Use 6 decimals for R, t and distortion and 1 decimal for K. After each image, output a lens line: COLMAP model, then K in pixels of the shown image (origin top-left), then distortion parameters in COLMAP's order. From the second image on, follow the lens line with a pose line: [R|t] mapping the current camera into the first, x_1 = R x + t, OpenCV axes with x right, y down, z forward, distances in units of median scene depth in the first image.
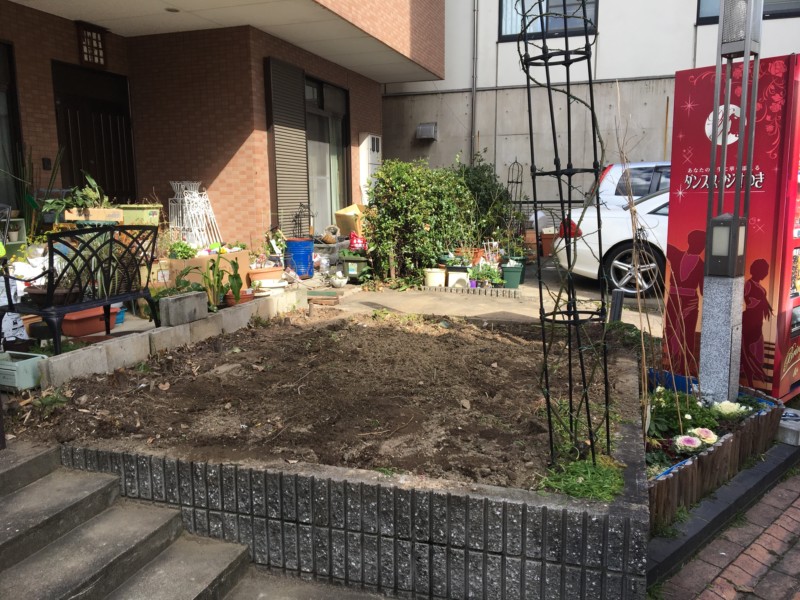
lens RADIAL K [[673.9, 0, 396.8], [0, 673.9, 306.5], [0, 0, 1]] dist [0.072704, -0.095622]
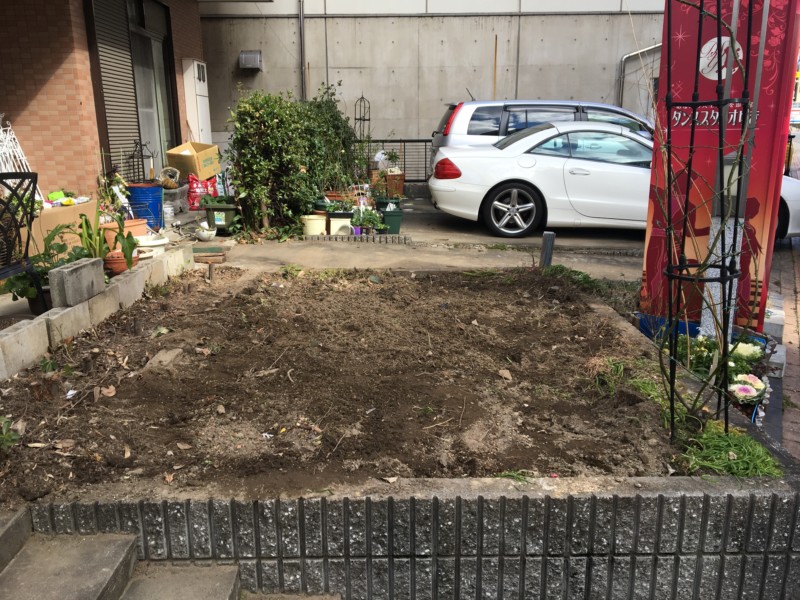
lens RADIAL K [[673.9, 0, 400.3], [0, 673.9, 305.2], [0, 0, 1]] dist [0.072704, -0.095622]
pose [[0.946925, -0.076263, 0.312276, -0.240362], [0.049618, 0.994484, 0.092411, -0.026703], [-0.317601, -0.072012, 0.945486, 0.179785]]
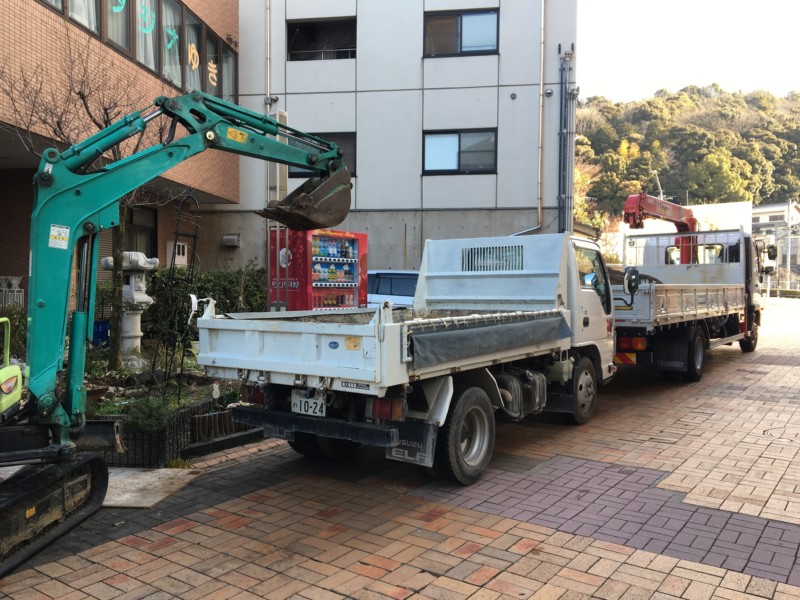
lens RADIAL K [[673.9, 0, 398.8], [0, 673.9, 300.5], [0, 0, 1]] dist [0.072704, -0.095622]
pose [[0.983023, 0.016257, 0.182759, 0.396395], [0.011305, 0.988808, -0.148763, 0.144171], [-0.183132, 0.148303, 0.971838, -0.878491]]
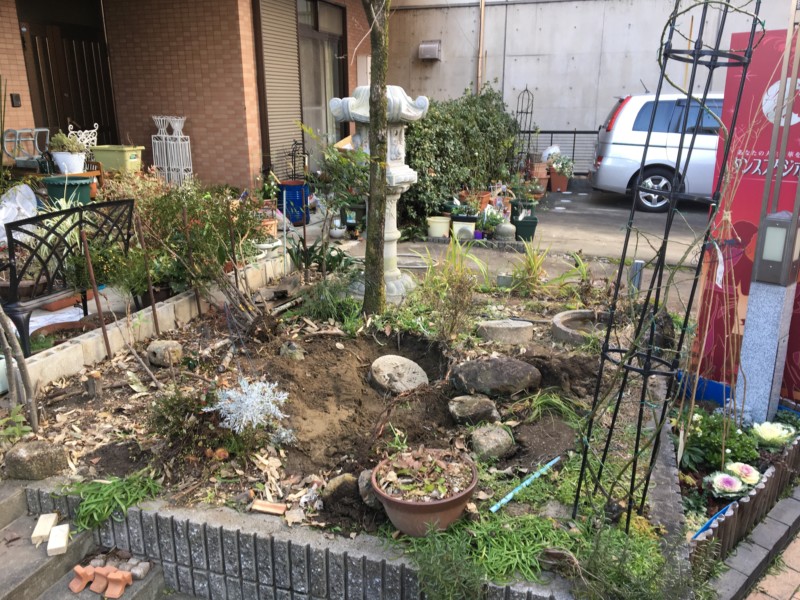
lens RADIAL K [[673.9, 0, 395.3], [0, 673.9, 307.7], [0, 0, 1]] dist [0.072704, -0.095622]
pose [[0.999975, 0.006666, 0.002297, -0.009487], [-0.006912, 0.991151, 0.132561, -0.106308], [-0.001393, -0.132573, 0.991172, 0.103034]]
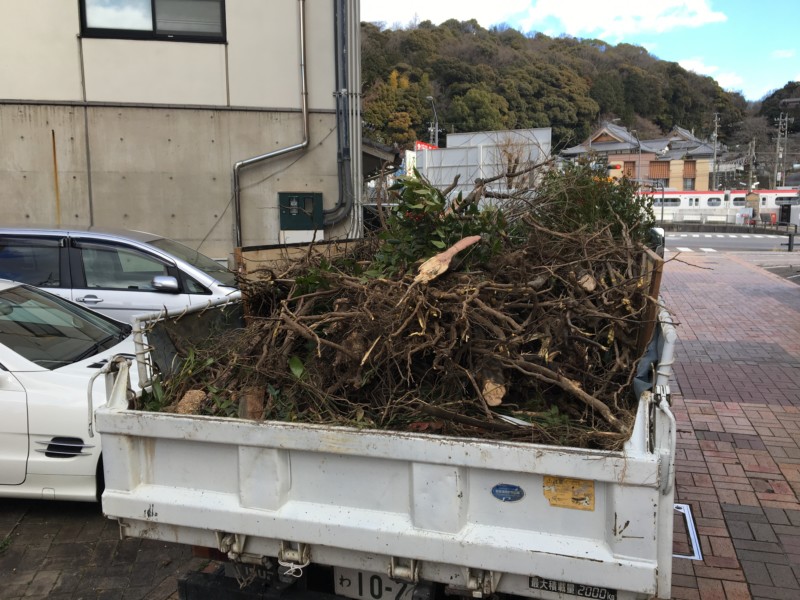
lens RADIAL K [[673.9, 0, 400.8], [0, 673.9, 306.7], [0, 0, 1]] dist [0.072704, -0.095622]
pose [[0.870715, -0.053487, 0.488871, 1.026645], [0.076365, 0.996715, -0.026961, -0.210783], [-0.485823, 0.060808, 0.871940, 0.577184]]
